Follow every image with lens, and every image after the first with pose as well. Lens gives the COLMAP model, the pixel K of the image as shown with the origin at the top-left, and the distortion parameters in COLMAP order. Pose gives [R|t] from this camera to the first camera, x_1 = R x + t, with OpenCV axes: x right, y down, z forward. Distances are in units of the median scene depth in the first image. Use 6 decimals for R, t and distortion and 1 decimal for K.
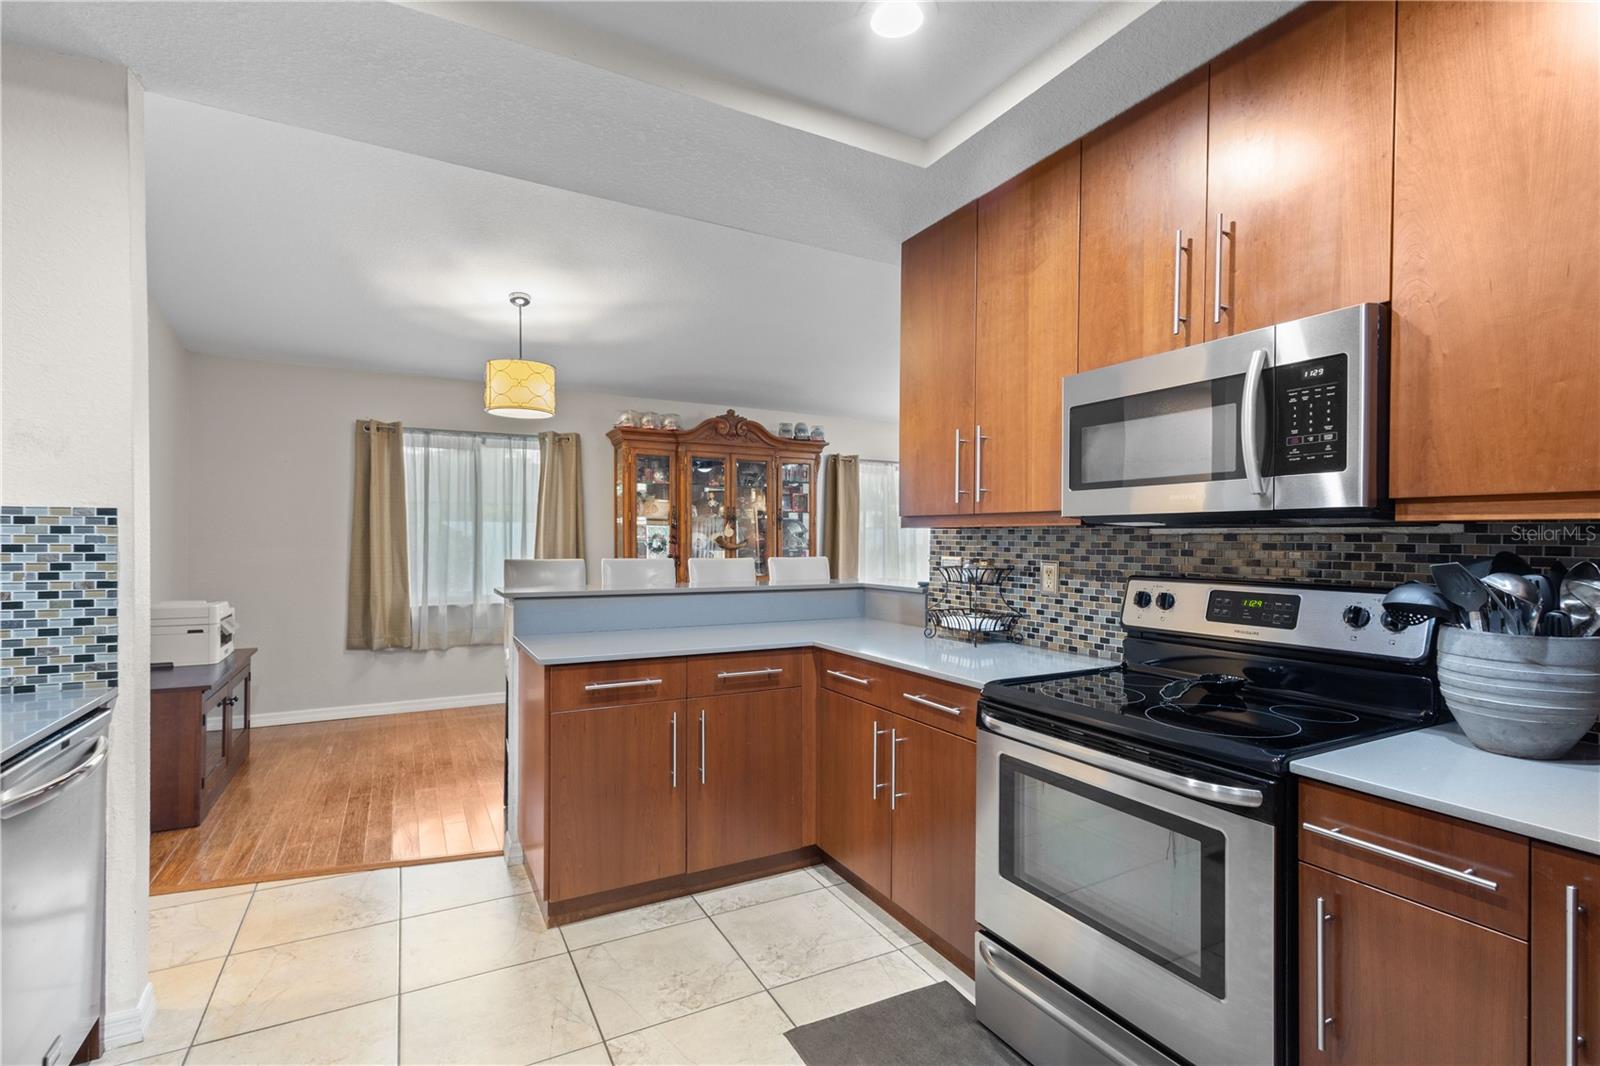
lens RADIAL K [[731.7, 0, 798.9], [0, 731.7, 546.1], [0, 0, 1]] dist [0.001161, -0.000033]
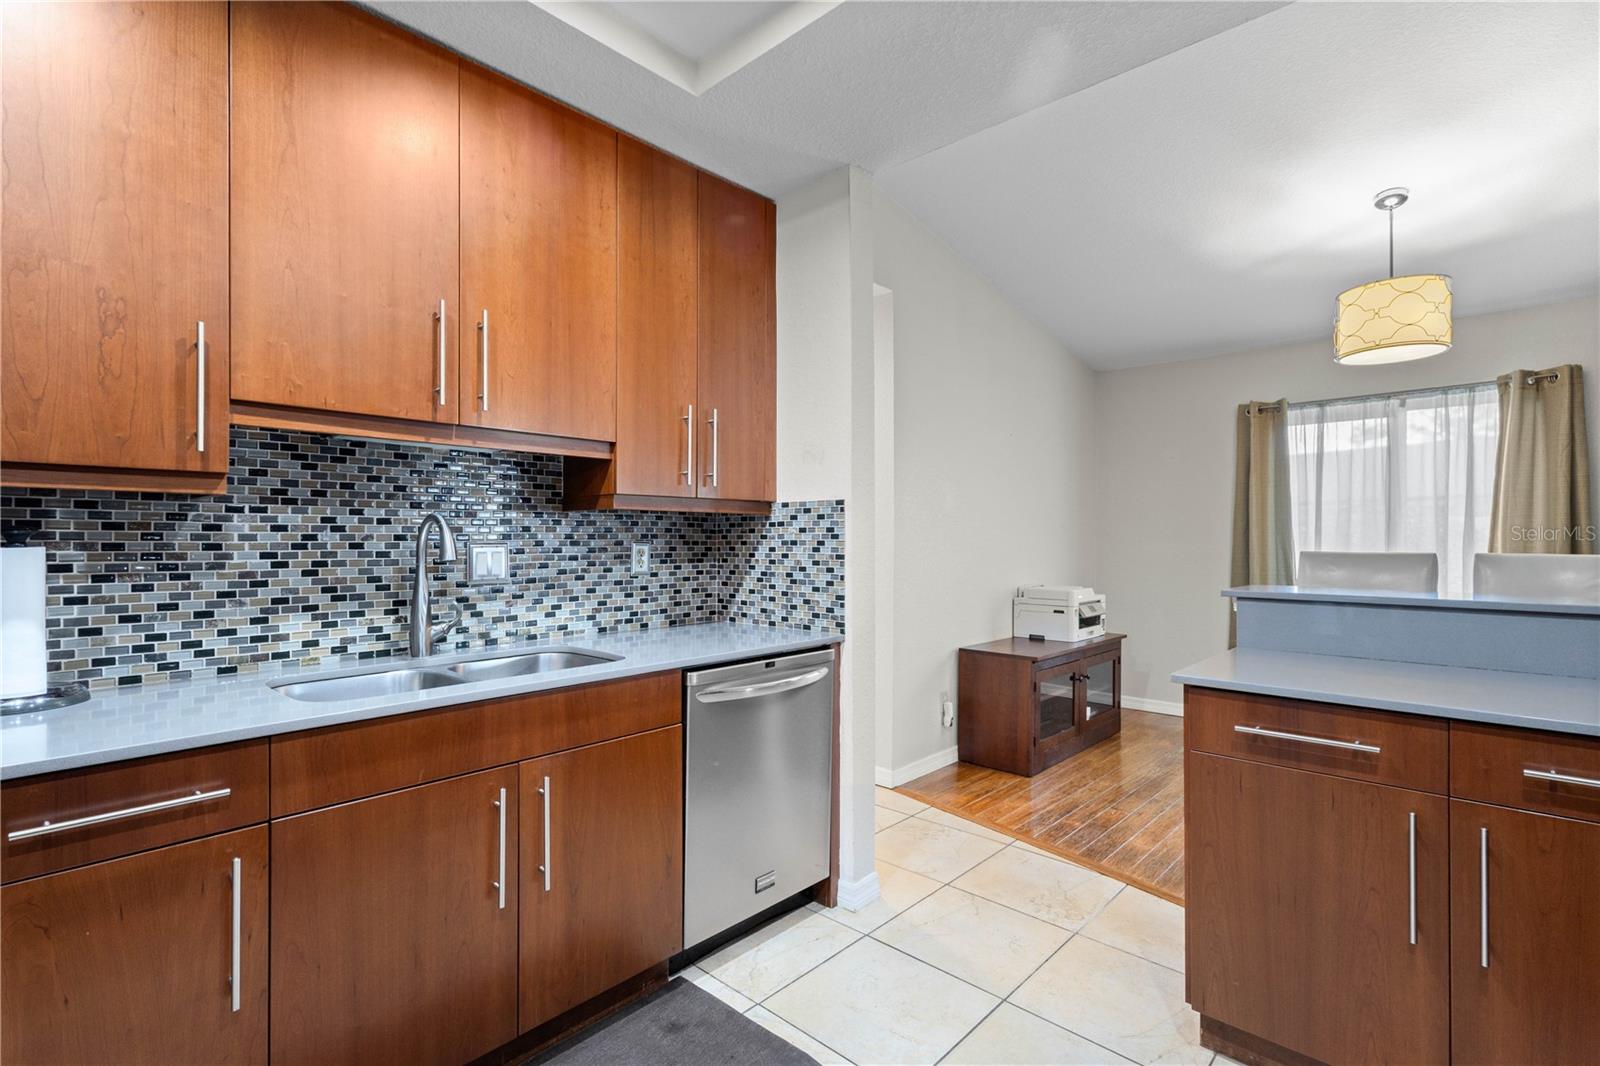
lens RADIAL K [[731.6, 0, 782.7], [0, 731.6, 541.1], [0, 0, 1]] dist [-0.000092, -0.000182]
pose [[0.312960, -0.002353, -0.949764, 0.198293], [-0.008227, 0.999953, -0.005188, 0.021141], [0.949731, 0.009438, 0.312925, 0.324100]]
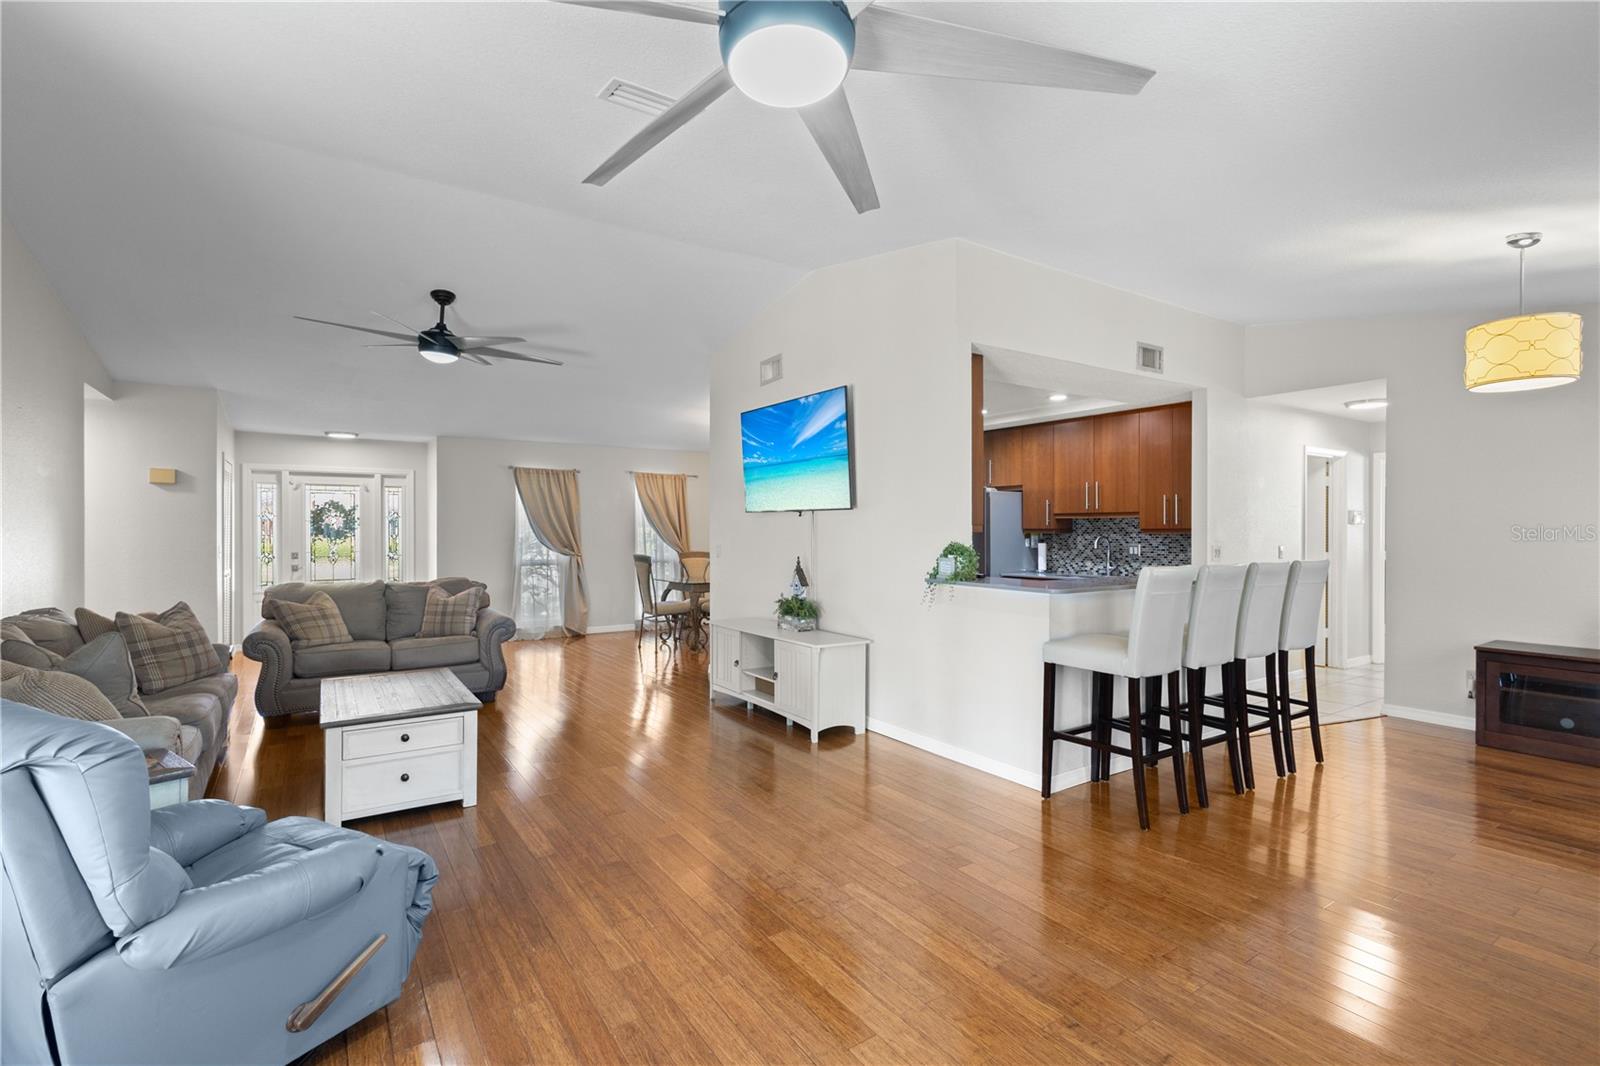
lens RADIAL K [[728.1, 0, 800.0], [0, 728.1, 533.0], [0, 0, 1]] dist [0.001233, 0.000530]
pose [[-0.994521, 0.003385, -0.104483, 0.780302], [0.001346, 0.999808, 0.019572, -0.072002], [0.104530, 0.019324, -0.994334, 2.765472]]
